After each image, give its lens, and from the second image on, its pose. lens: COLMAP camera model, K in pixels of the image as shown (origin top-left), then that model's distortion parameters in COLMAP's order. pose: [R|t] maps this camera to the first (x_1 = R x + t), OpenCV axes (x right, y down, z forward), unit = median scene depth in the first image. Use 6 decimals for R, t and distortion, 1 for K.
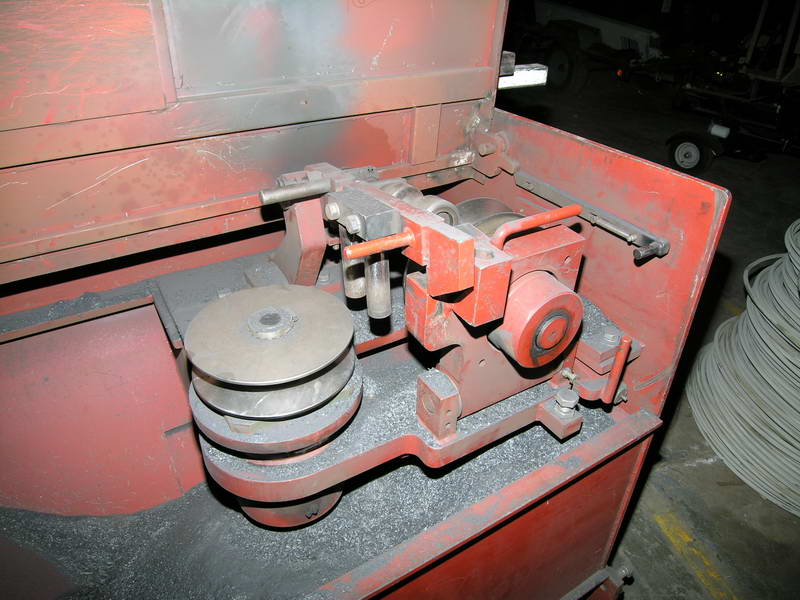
lens RADIAL K [[576.5, 0, 400.0], [0, 576.5, 300.0], [0, 0, 1]] dist [-0.046850, -0.000572]
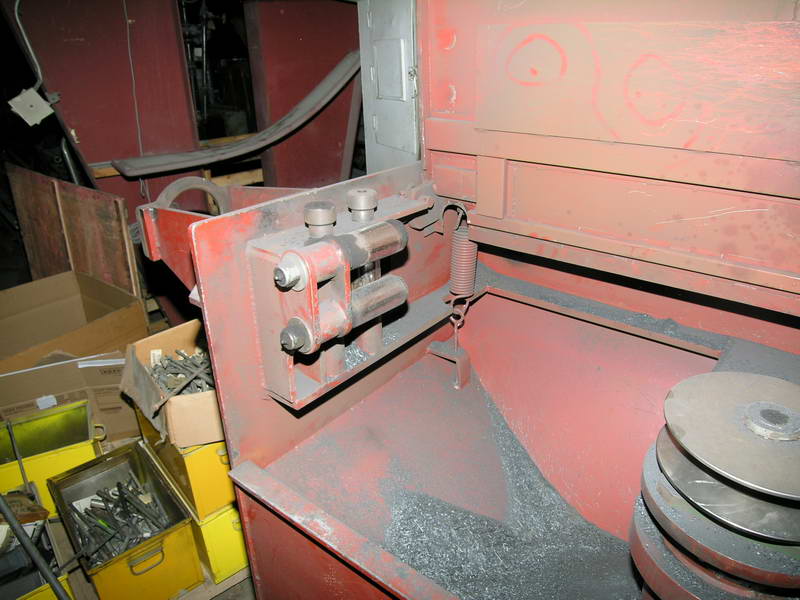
lens RADIAL K [[576.5, 0, 400.0], [0, 576.5, 300.0], [0, 0, 1]] dist [-0.046850, -0.000572]
pose [[0.315221, 0.373902, -0.872257, 0.229132], [-0.486278, 0.852924, 0.189881, -0.000894], [0.814966, 0.364305, 0.450680, 0.129843]]
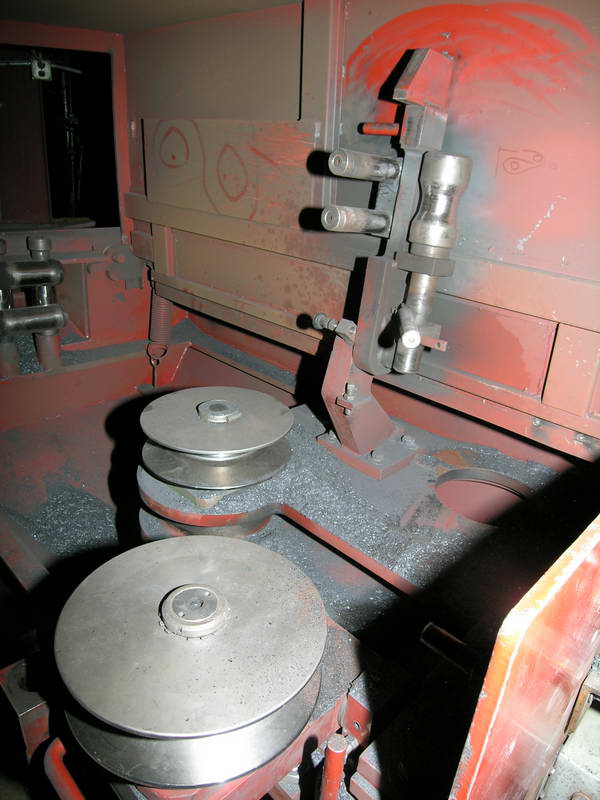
lens RADIAL K [[576.5, 0, 300.0], [0, 576.5, 400.0], [0, 0, 1]] dist [-0.046850, -0.000572]
pose [[0.218538, 0.382939, -0.897552, 0.720498], [-0.571011, 0.796055, 0.200605, -0.261490], [0.791320, 0.468672, 0.392631, 0.621004]]
